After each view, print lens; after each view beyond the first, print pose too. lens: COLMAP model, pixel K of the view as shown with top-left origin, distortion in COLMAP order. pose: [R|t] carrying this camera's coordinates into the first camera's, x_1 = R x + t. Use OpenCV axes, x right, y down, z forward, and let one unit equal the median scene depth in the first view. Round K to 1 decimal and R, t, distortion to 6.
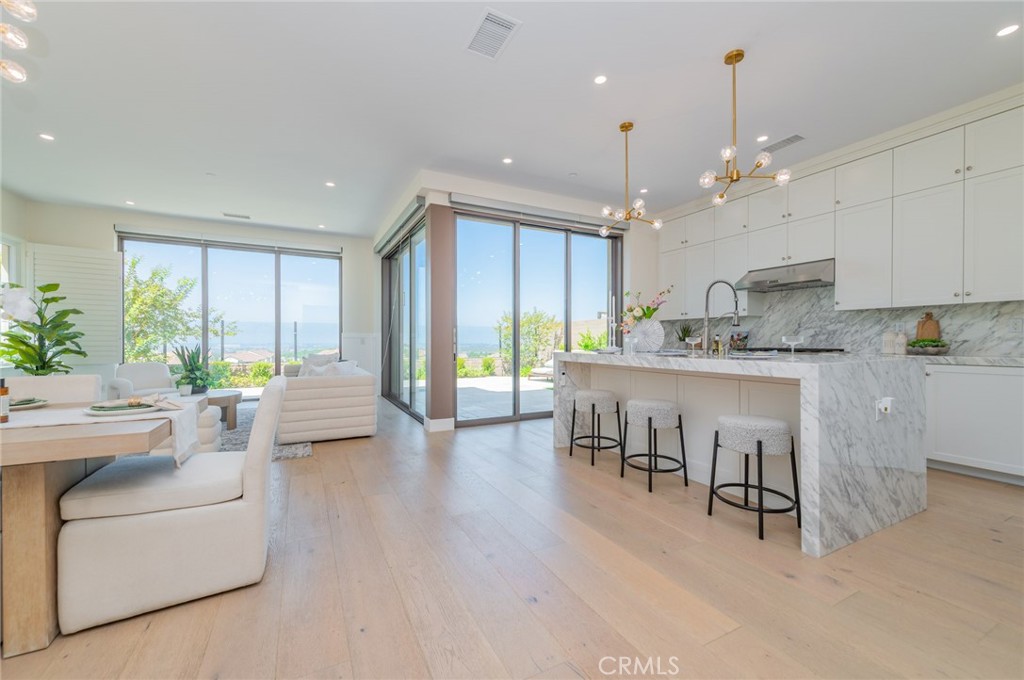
lens RADIAL K [[403.0, 0, 512.0], [0, 403.0, 340.0], [0, 0, 1]] dist [0.000831, -0.000015]
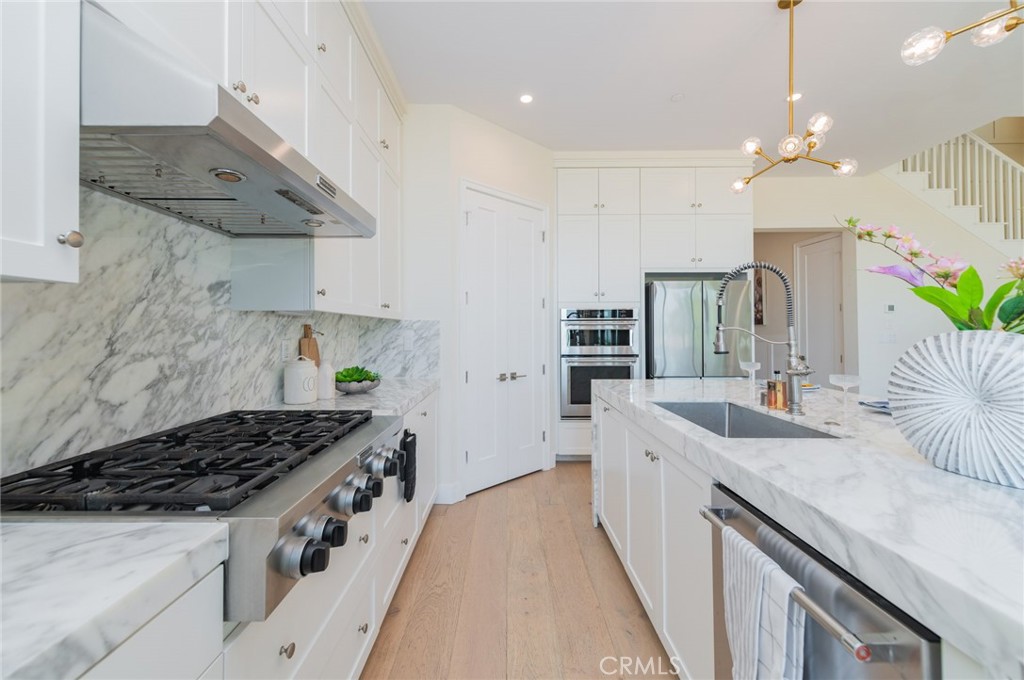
lens RADIAL K [[401.3, 0, 511.8], [0, 401.3, 333.8], [0, 0, 1]] dist [0.001666, -0.000540]
pose [[-0.889640, 0.010234, 0.456548, 0.495317], [0.010823, 0.999941, -0.001325, -0.051355], [-0.456535, 0.003762, -0.889698, 1.388911]]
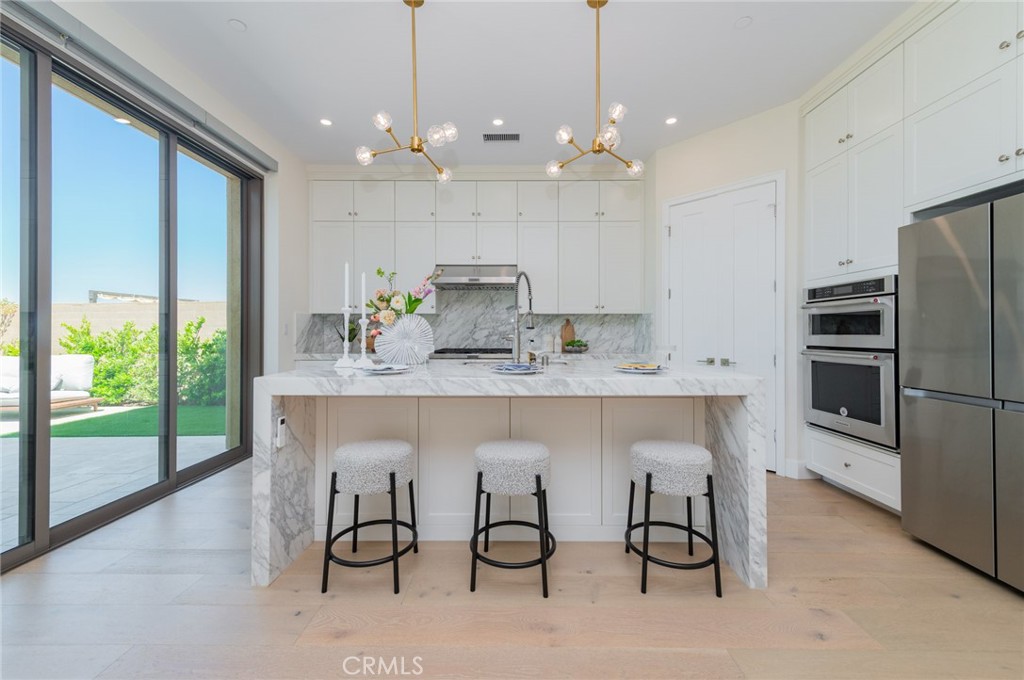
lens RADIAL K [[401.3, 0, 511.8], [0, 401.3, 333.8], [0, 0, 1]] dist [0.001666, -0.000540]
pose [[0.469564, 0.000672, 0.882898, -0.169536], [-0.002054, 0.999998, 0.000331, -0.021281], [-0.882896, -0.001969, 0.469564, 0.560777]]
